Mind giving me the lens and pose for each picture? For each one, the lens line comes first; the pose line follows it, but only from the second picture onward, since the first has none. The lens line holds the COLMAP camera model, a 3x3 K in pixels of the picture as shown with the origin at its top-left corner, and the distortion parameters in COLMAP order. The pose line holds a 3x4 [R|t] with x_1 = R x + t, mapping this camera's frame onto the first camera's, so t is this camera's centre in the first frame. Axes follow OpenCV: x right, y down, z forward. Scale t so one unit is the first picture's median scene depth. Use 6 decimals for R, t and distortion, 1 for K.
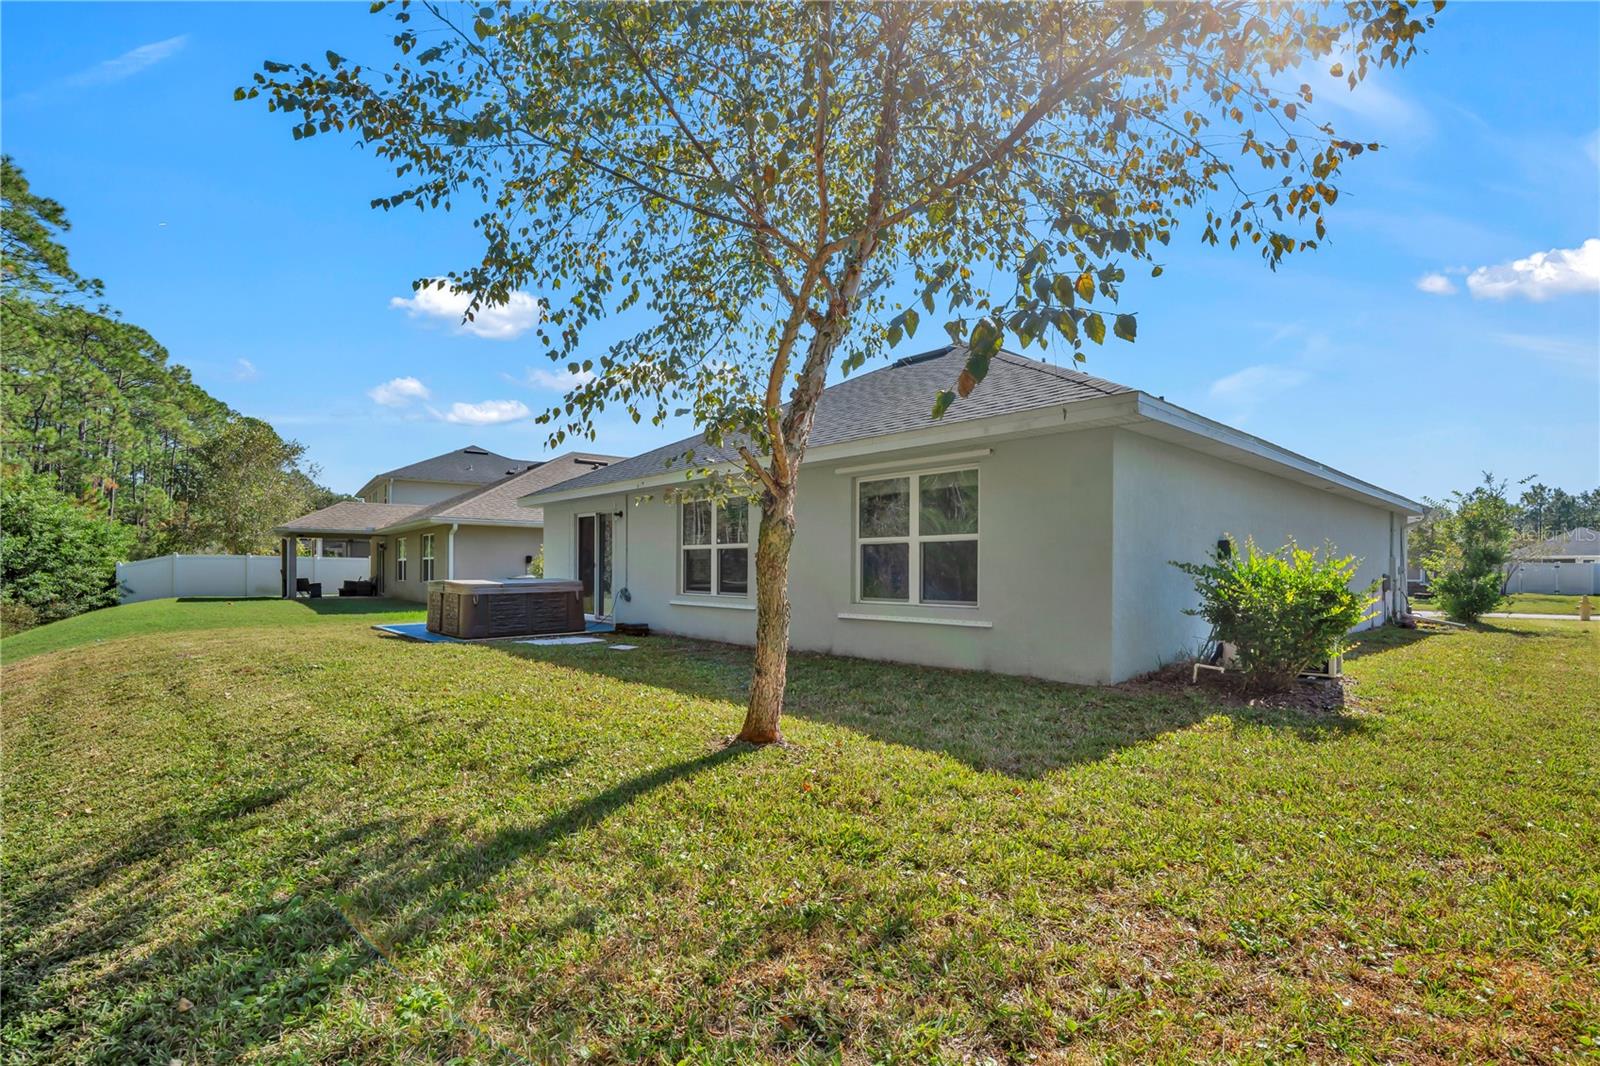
lens RADIAL K [[756.7, 0, 800.6], [0, 756.7, 540.8], [0, 0, 1]] dist [-0.000191, -0.000022]
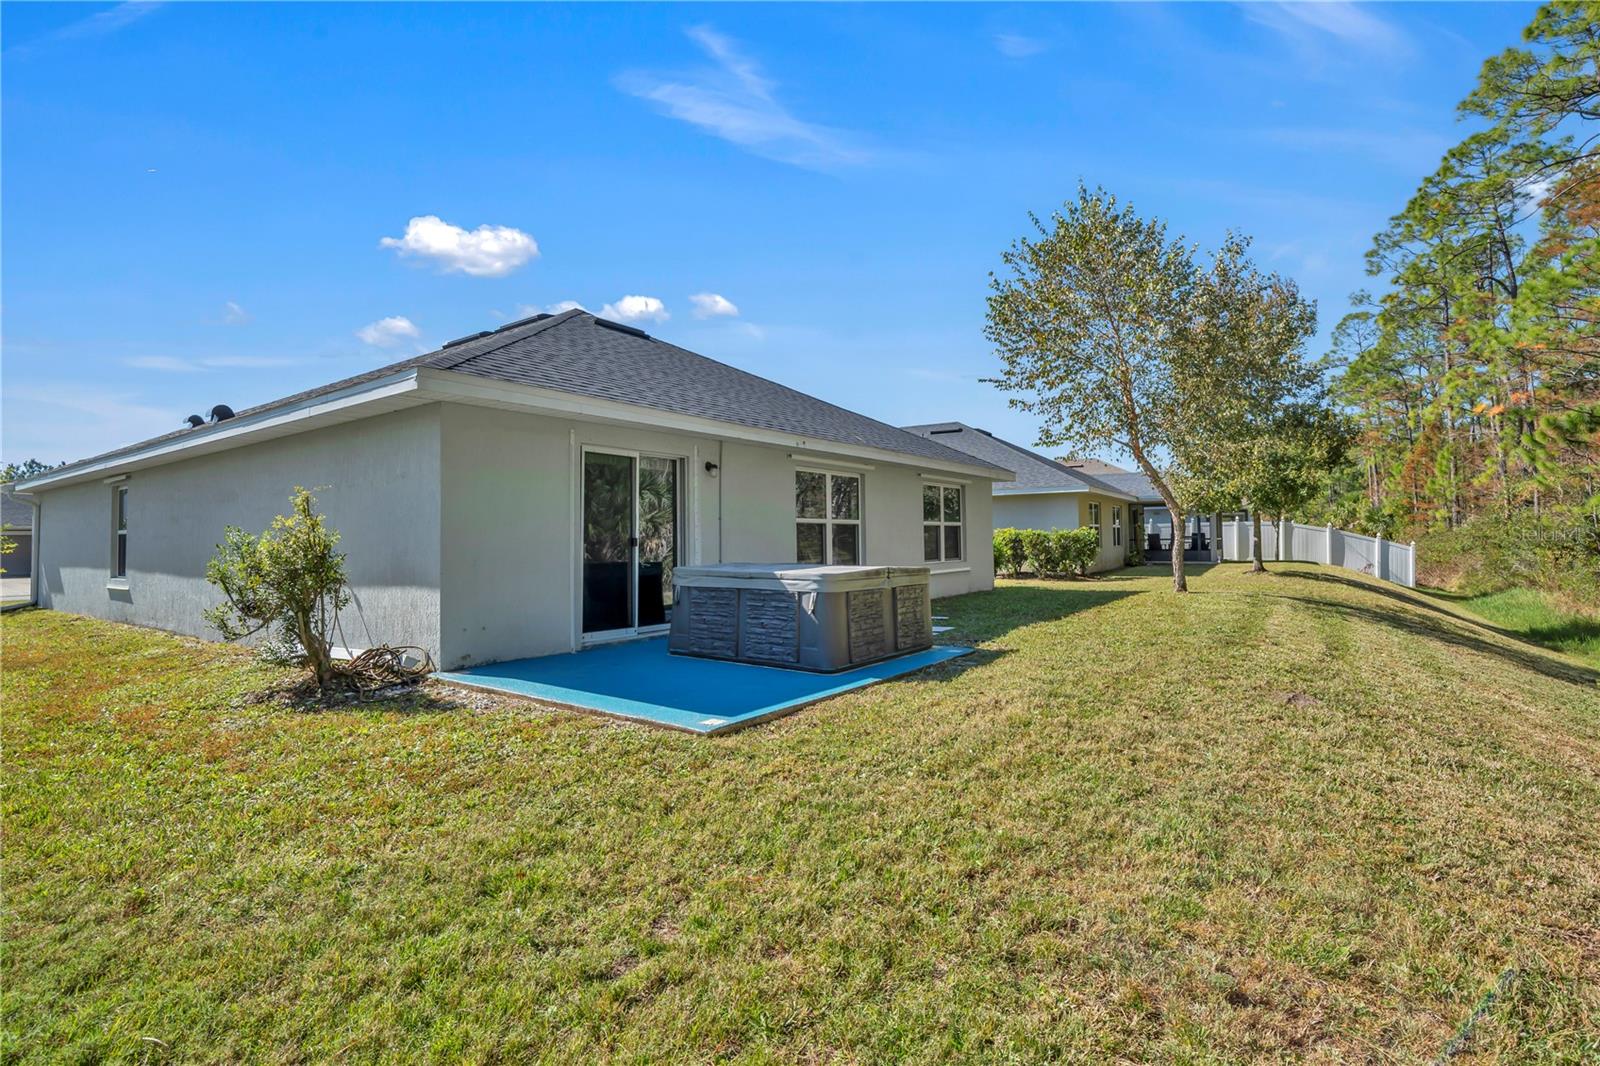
lens RADIAL K [[756.7, 0, 800.6], [0, 756.7, 540.8], [0, 0, 1]] dist [-0.000191, -0.000022]
pose [[-0.176755, 0.005298, 0.984241, -1.167734], [-0.024778, 0.999645, -0.009831, 0.047580], [-0.983943, -0.026125, -0.176561, 1.276801]]
